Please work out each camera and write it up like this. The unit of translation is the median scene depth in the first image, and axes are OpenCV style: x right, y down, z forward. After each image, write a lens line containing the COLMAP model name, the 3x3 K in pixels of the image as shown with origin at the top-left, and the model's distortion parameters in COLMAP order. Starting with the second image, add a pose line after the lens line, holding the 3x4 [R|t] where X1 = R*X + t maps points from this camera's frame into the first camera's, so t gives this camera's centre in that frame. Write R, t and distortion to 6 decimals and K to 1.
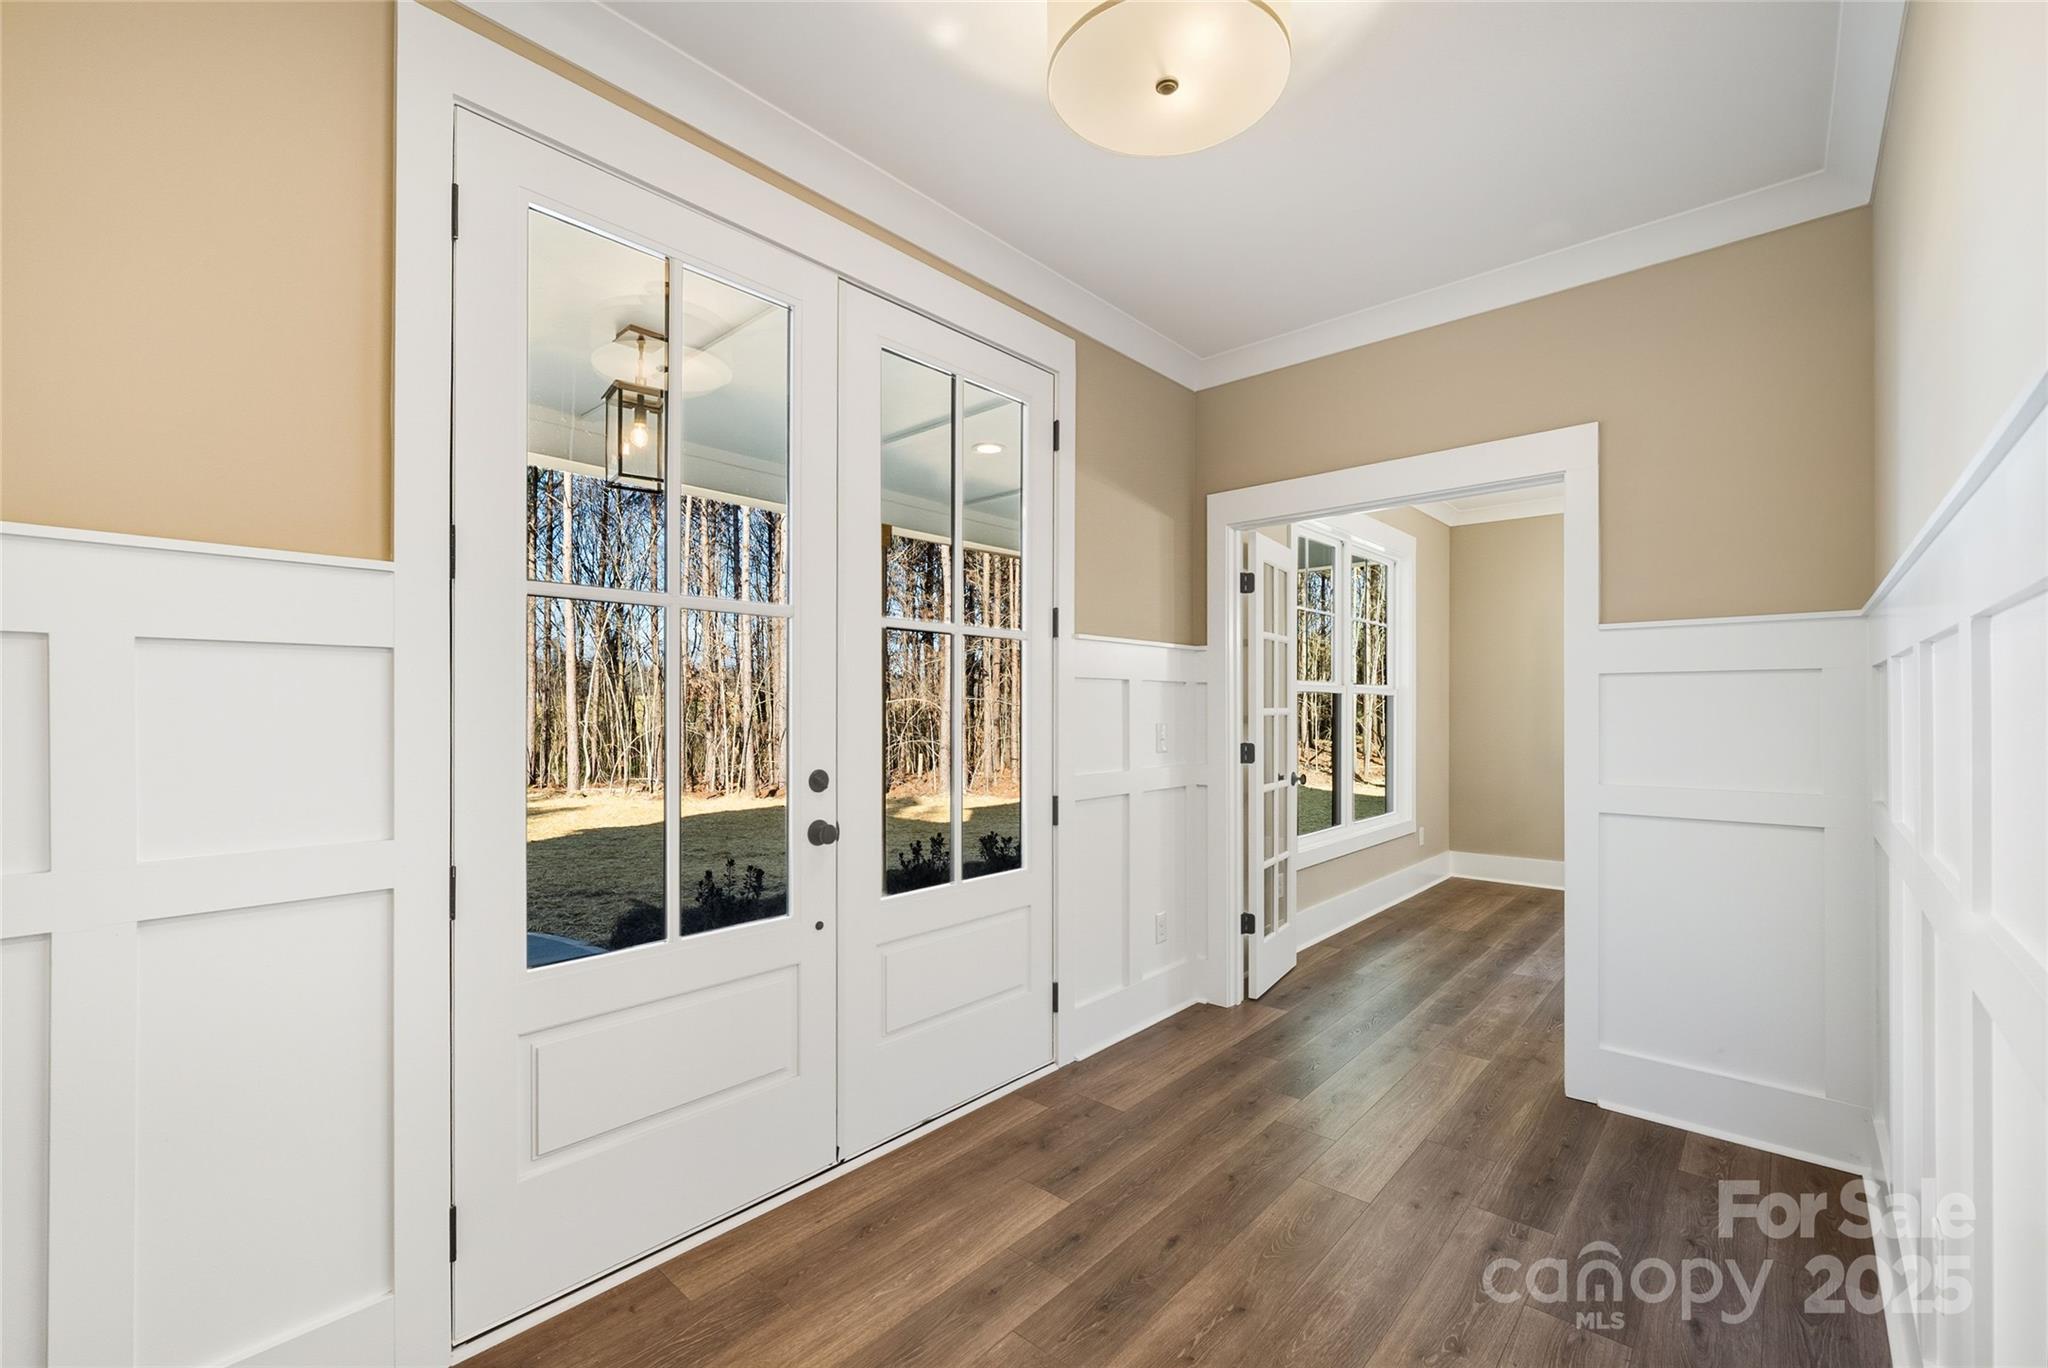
lens RADIAL K [[845.9, 0, 1024.9], [0, 845.9, 701.6], [0, 0, 1]] dist [-0.001241, -0.000197]
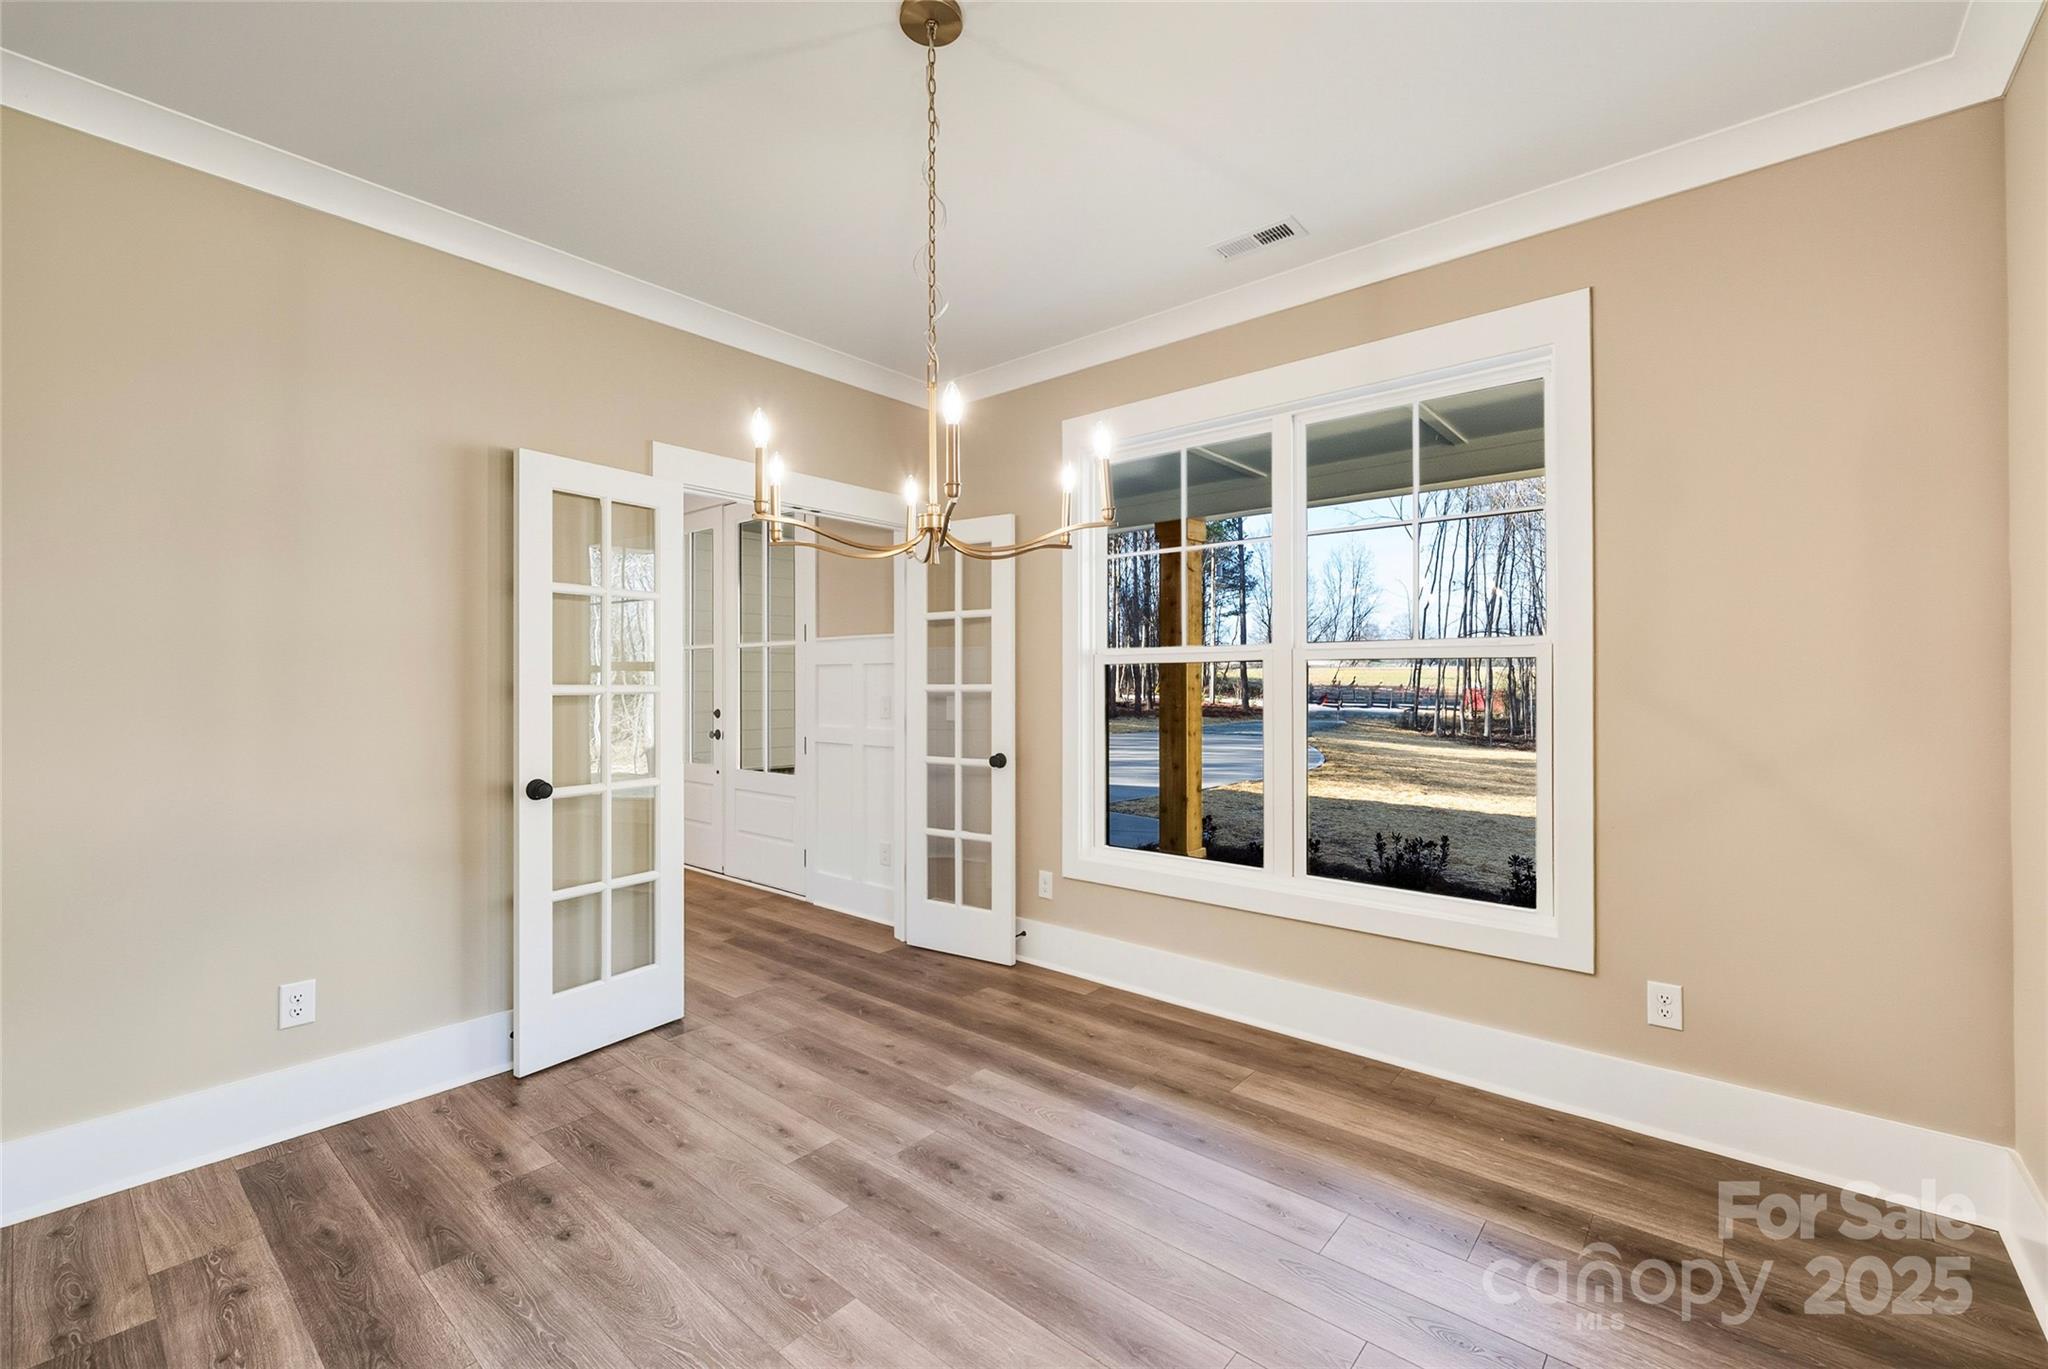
lens RADIAL K [[845.9, 0, 1025.0], [0, 845.9, 680.7], [0, 0, 1]] dist [-0.001241, -0.000197]
pose [[0.037456, -0.000729, -0.999298, 1.388550], [0.012169, 0.999926, -0.000273, 0.004788], [0.999224, -0.012150, 0.037462, 1.108633]]
